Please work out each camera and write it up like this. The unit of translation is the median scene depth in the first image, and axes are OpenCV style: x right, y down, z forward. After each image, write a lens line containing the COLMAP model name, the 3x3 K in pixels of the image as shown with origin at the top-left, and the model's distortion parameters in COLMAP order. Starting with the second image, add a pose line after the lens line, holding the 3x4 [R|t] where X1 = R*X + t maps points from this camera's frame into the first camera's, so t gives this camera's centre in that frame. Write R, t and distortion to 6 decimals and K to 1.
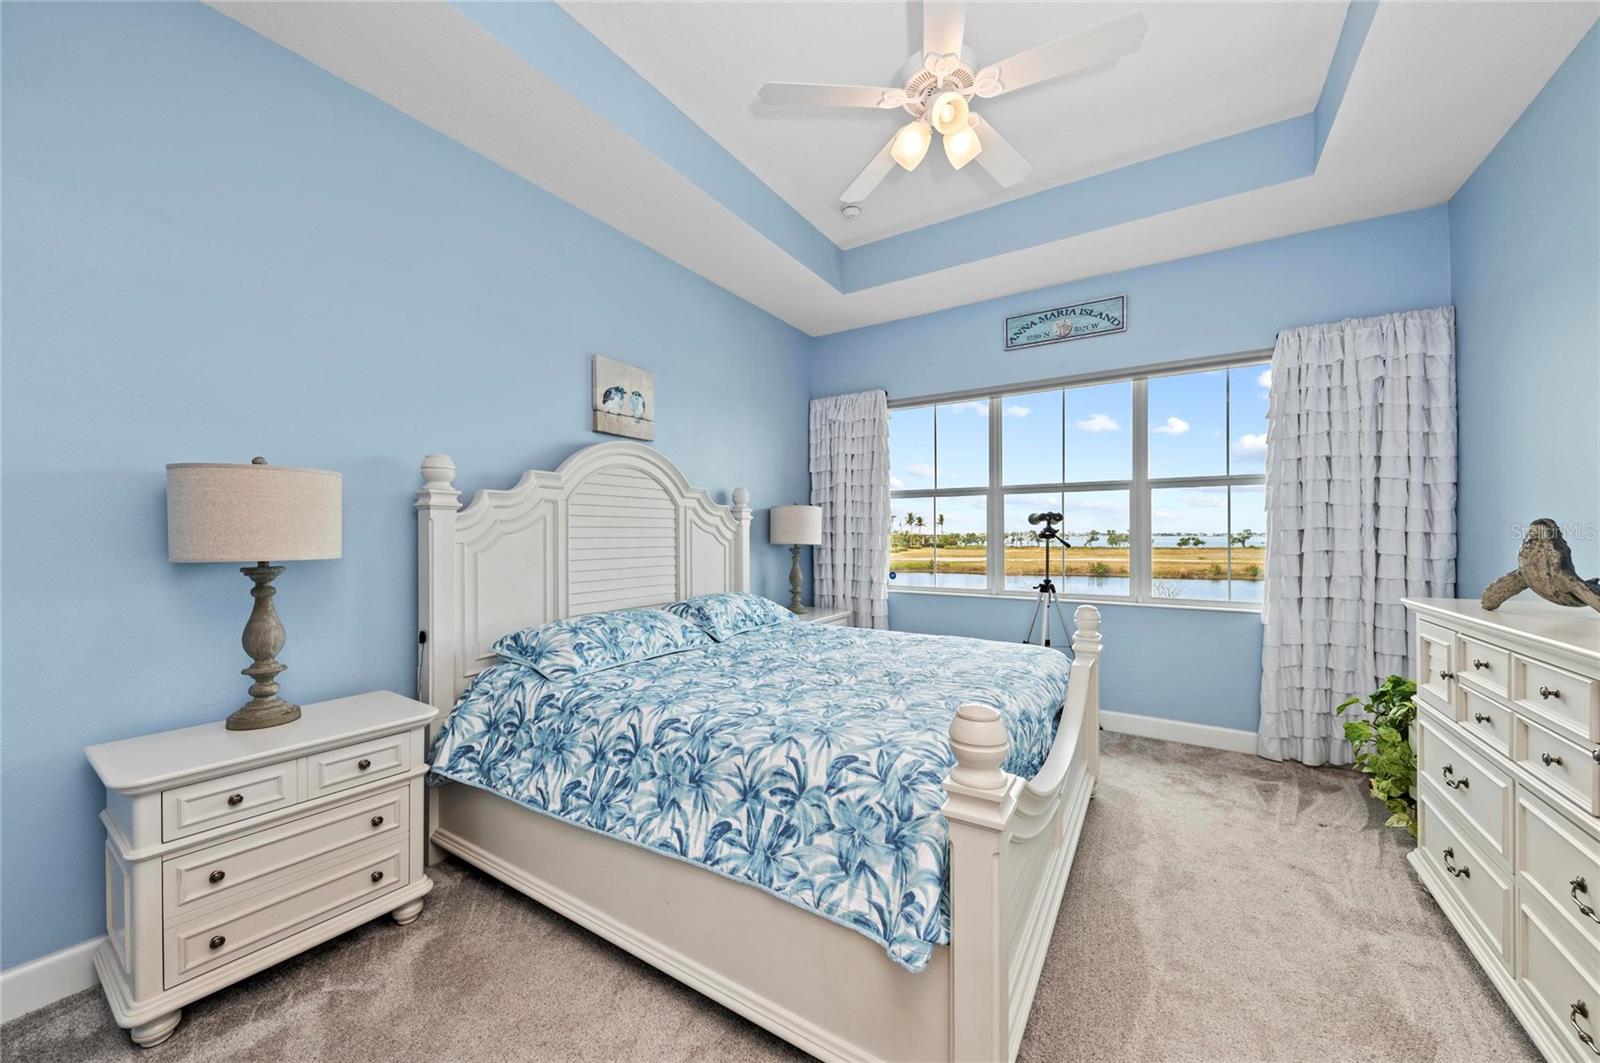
lens RADIAL K [[583.3, 0, 812.1], [0, 583.3, 532.4], [0, 0, 1]] dist [0.006606, -0.004146]
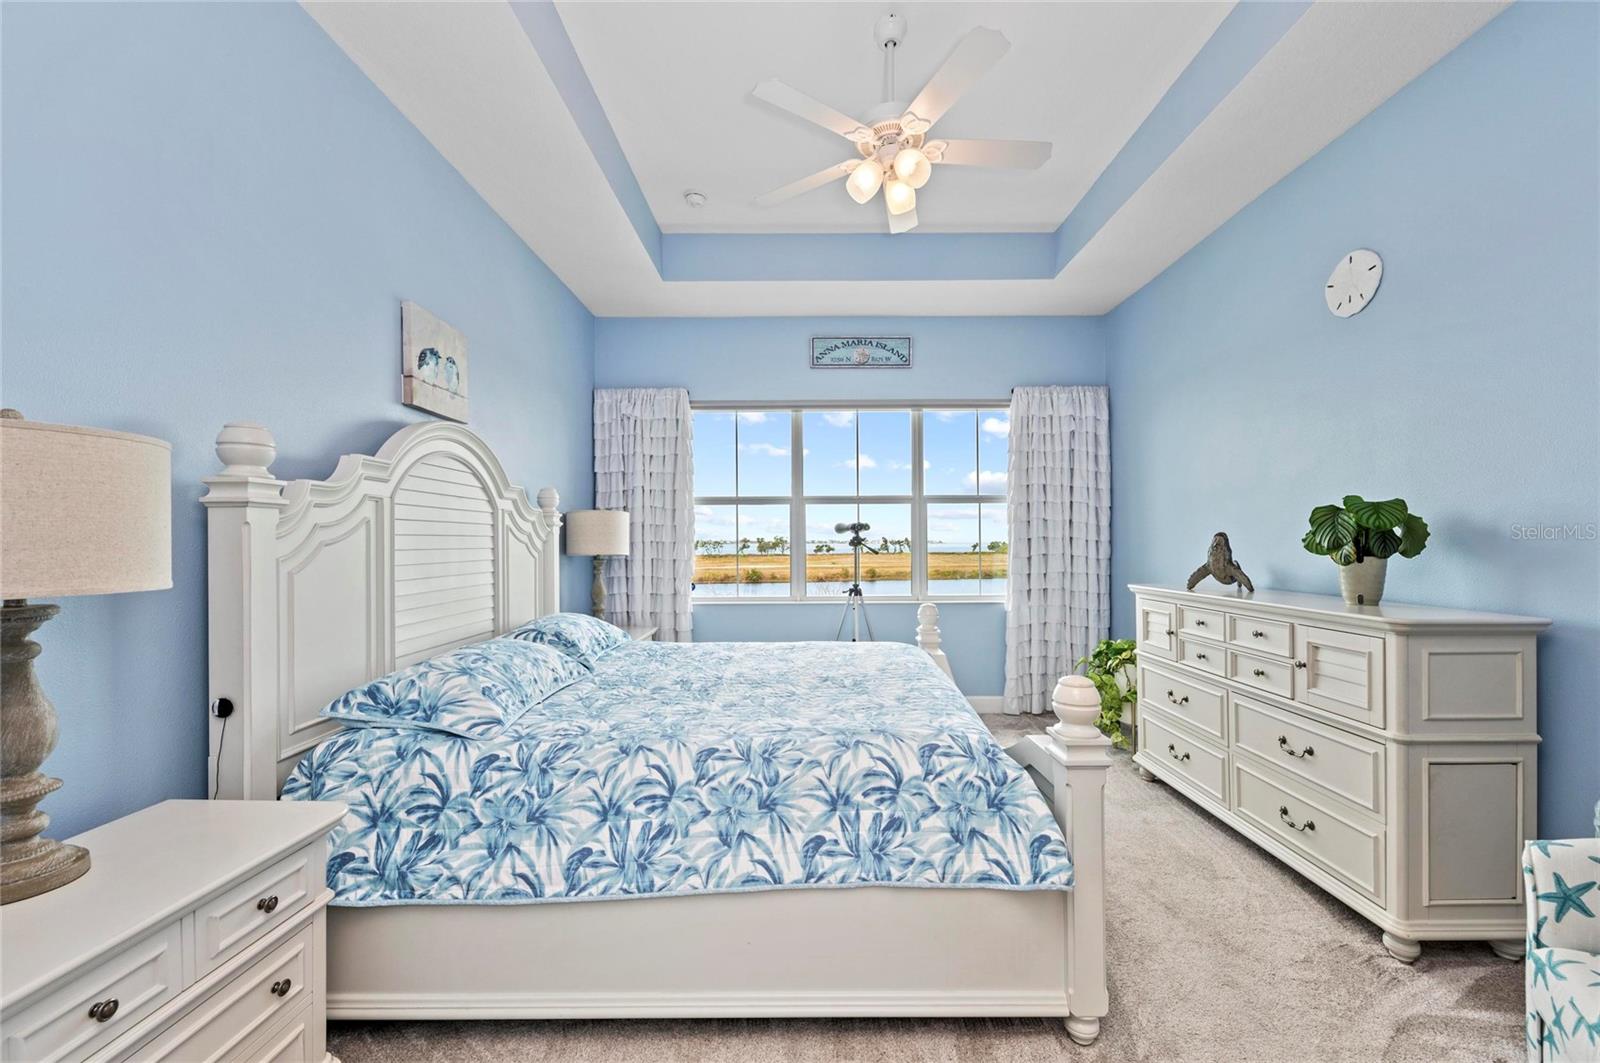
lens RADIAL K [[629.1, 0, 816.9], [0, 629.1, 538.3], [0, 0, 1]] dist [0.006659, -0.002069]
pose [[0.843490, 0.000267, 0.537145, -0.363409], [0.001472, 0.999995, -0.002808, -0.001729], [-0.537143, 0.003159, 0.843485, 0.052338]]
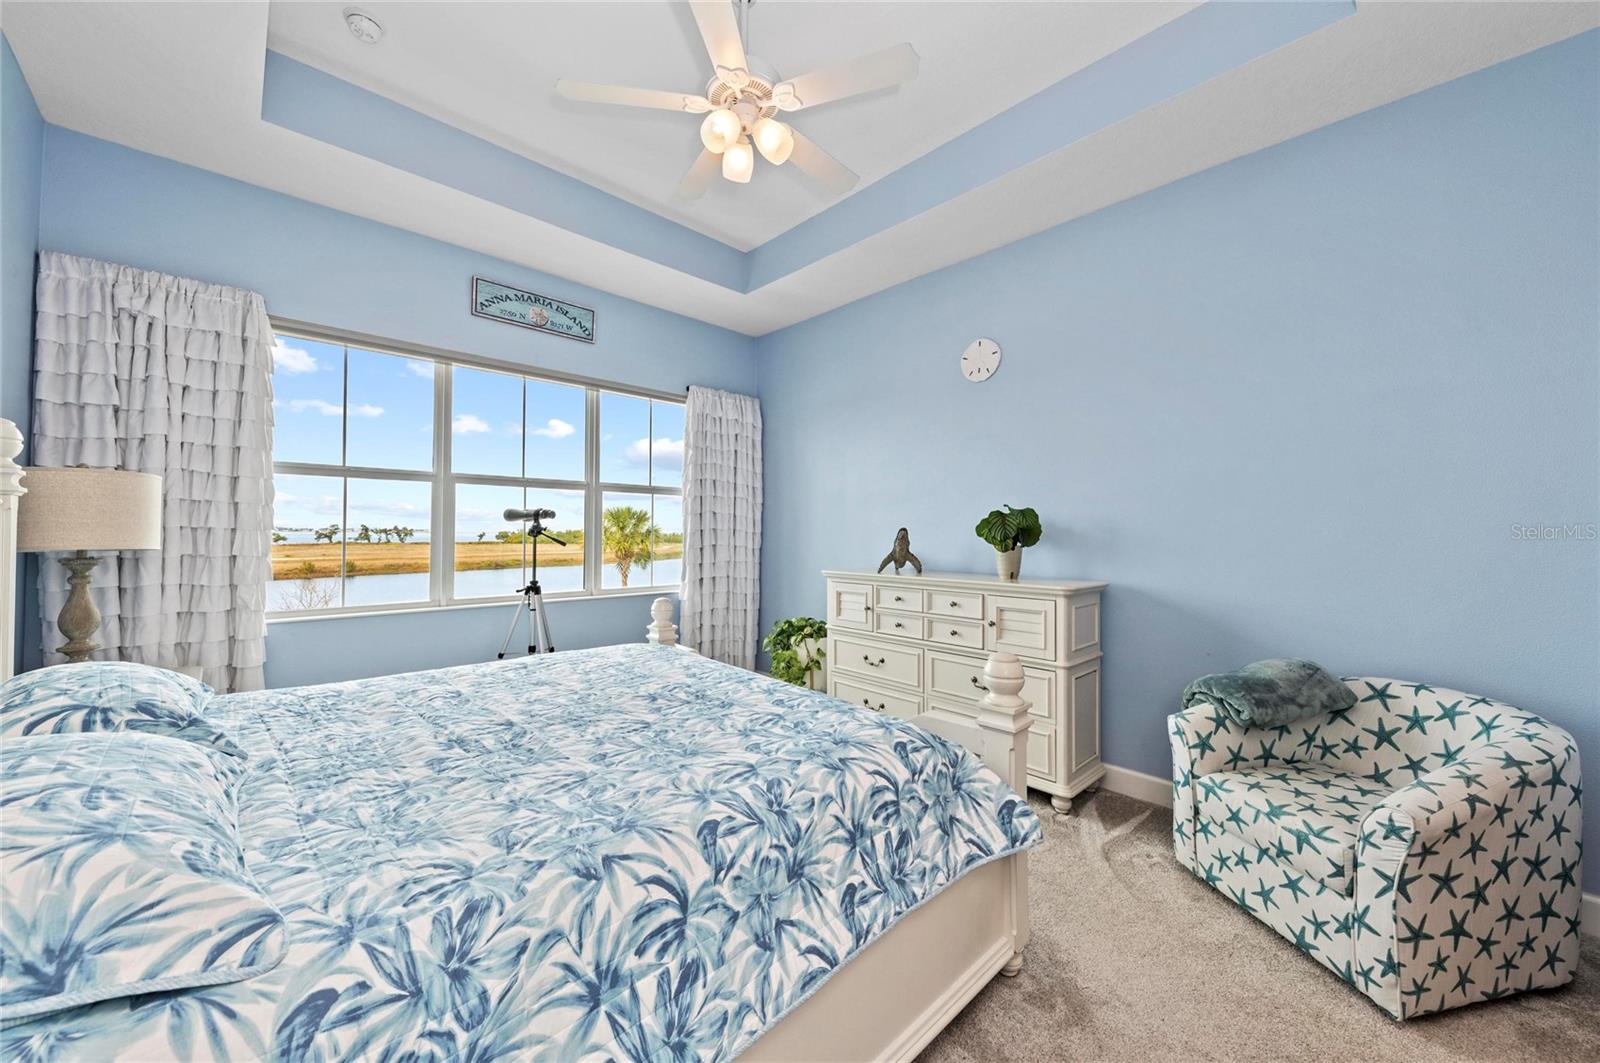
lens RADIAL K [[583.3, 0, 808.8], [0, 583.3, 517.6], [0, 0, 1]] dist [0.006606, -0.004146]
pose [[0.241830, 0.028184, 0.969909, -0.492771], [-0.011446, 0.999591, -0.026192, -0.000580], [-0.970251, -0.004768, 0.242054, 0.433408]]
